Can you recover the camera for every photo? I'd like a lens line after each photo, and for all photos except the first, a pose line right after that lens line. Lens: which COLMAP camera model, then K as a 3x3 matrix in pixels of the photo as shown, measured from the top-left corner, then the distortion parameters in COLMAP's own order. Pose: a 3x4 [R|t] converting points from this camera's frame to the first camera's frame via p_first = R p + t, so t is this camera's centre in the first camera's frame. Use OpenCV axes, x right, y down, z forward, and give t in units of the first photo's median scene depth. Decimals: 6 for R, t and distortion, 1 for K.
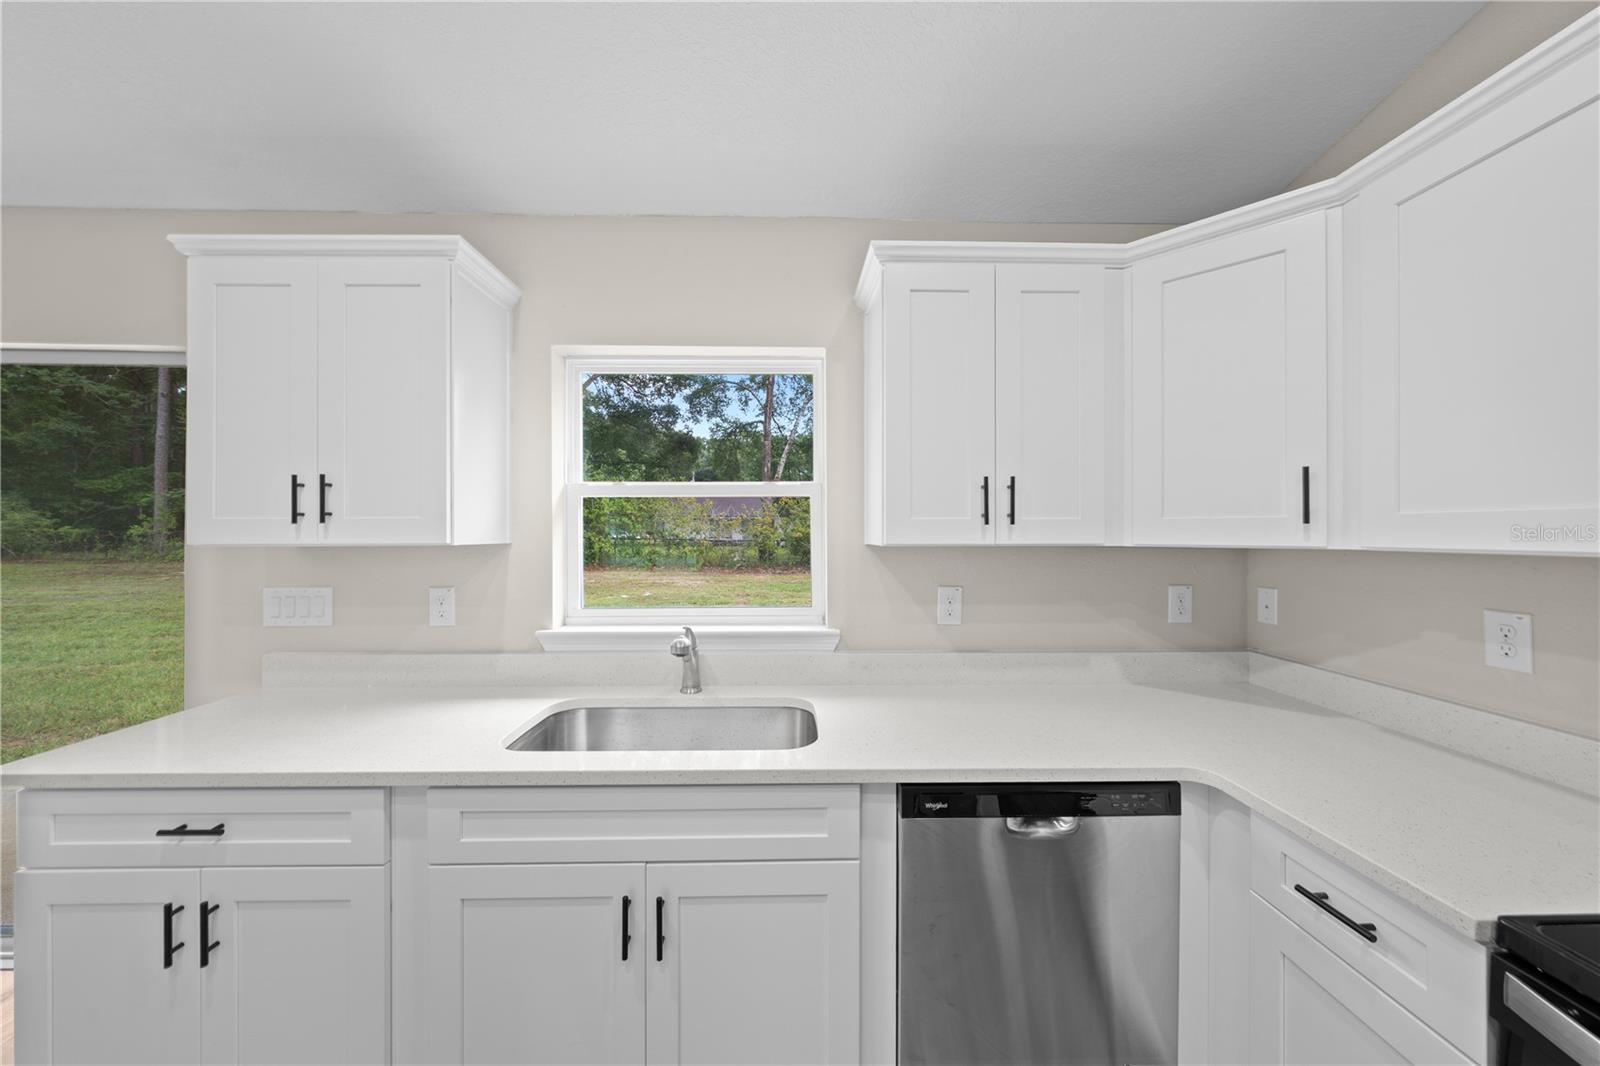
lens RADIAL K [[556.2, 0, 800.0], [0, 556.2, 533.0], [0, 0, 1]] dist [-0.001200, 0.000200]
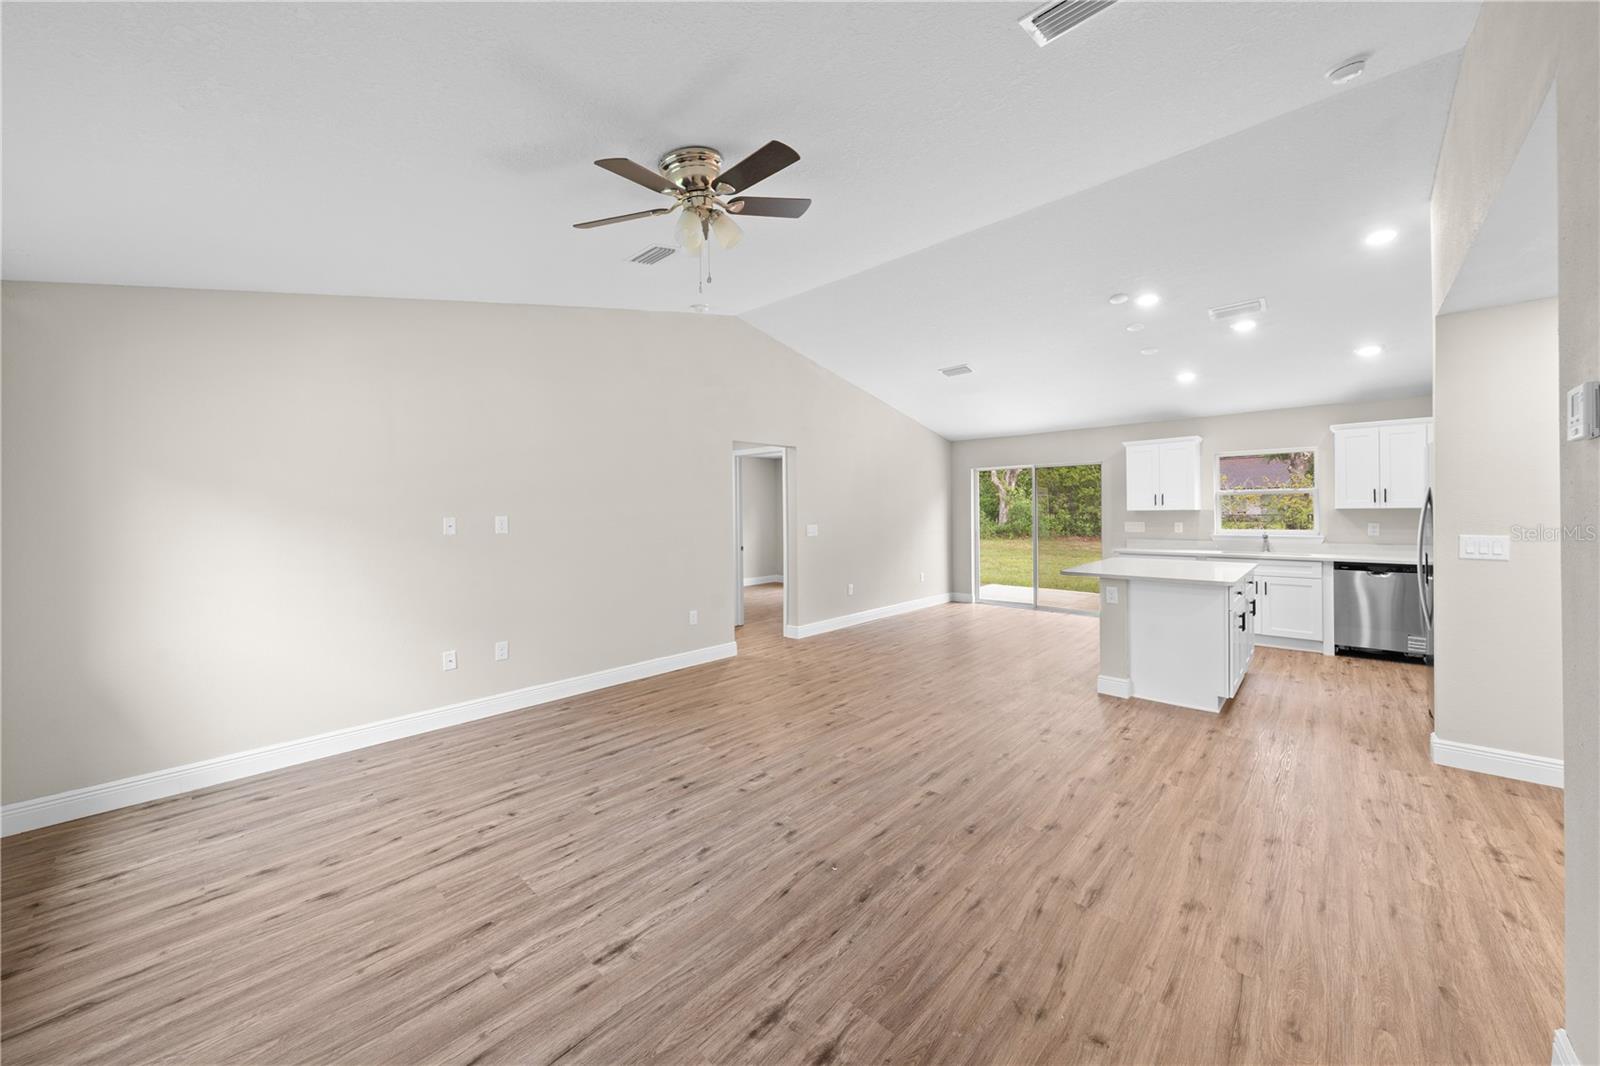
lens RADIAL K [[571.5, 0, 812.0], [0, 571.5, 509.7], [0, 0, 1]] dist [-0.000802, 0.000060]
pose [[0.721198, -0.009836, -0.692659, 0.229266], [0.010141, 0.999942, -0.003641, 0.007170], [0.692654, -0.004399, 0.721256, -3.495631]]
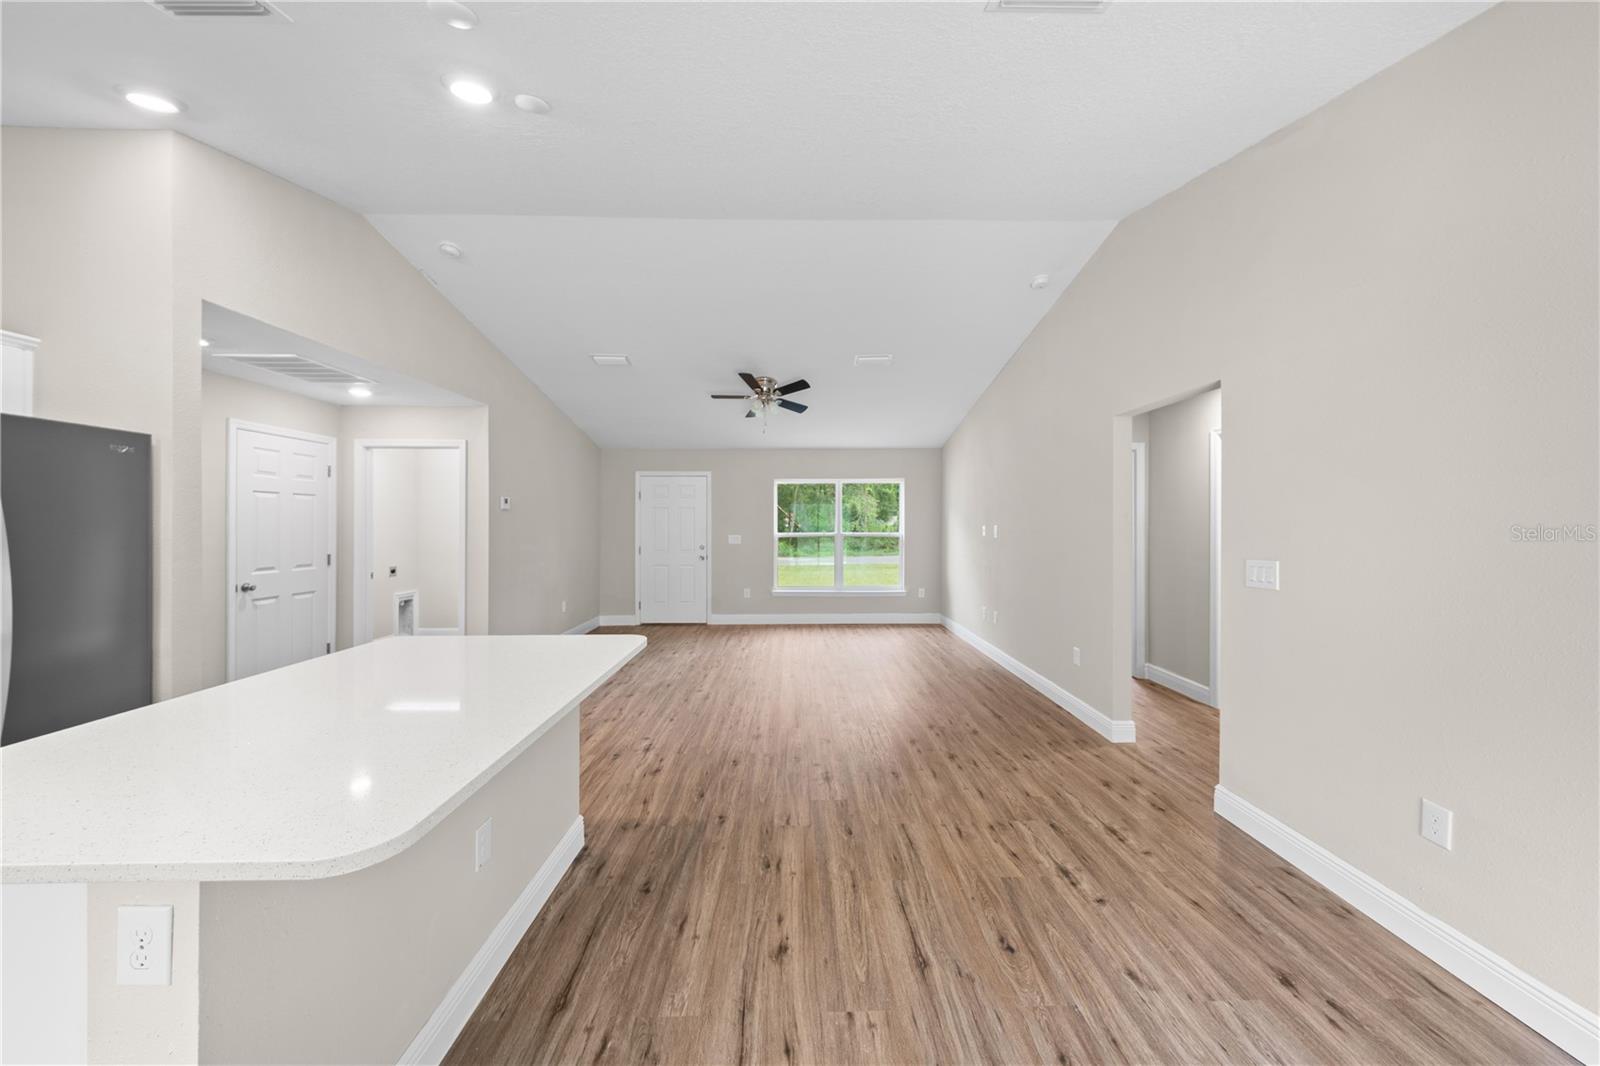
lens RADIAL K [[555.0, 0, 804.8], [0, 555.0, 523.6], [0, 0, 1]] dist [0.000472, -0.000023]
pose [[-0.999990, -0.003211, 0.003166, -1.178143], [-0.003204, 0.999993, 0.001947, -0.003717], [-0.003172, 0.001937, -0.999993, 0.590929]]
